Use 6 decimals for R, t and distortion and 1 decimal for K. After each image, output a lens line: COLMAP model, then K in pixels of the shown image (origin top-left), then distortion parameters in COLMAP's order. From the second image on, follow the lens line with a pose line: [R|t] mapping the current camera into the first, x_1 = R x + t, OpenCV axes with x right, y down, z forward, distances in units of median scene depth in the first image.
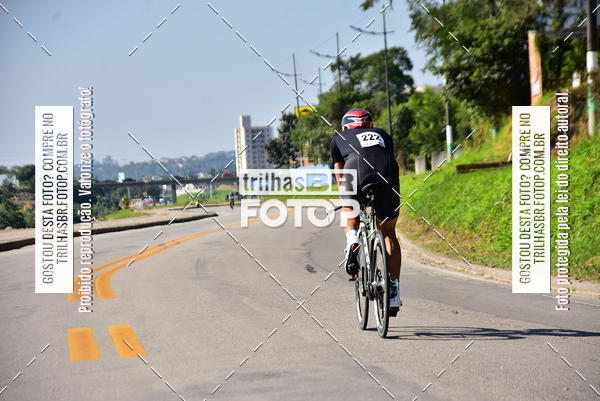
lens RADIAL K [[3067.6, 0, 285.5], [0, 3067.6, 210.6], [0, 0, 1]] dist [2.632648, 0.000000]
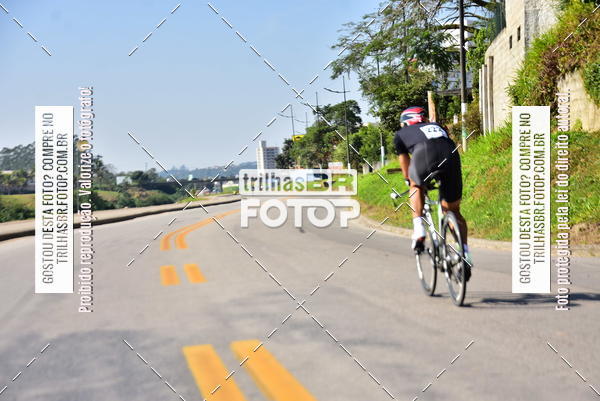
lens RADIAL K [[3067.6, 0, 304.1], [0, 3067.6, 212.9], [0, 0, 1]] dist [2.632648, 0.000000]
pose [[0.999895, -0.006419, -0.012957, 0.031323], [0.006488, 0.999965, 0.005249, 0.000242], [0.012923, -0.005333, 0.999902, -0.696316]]
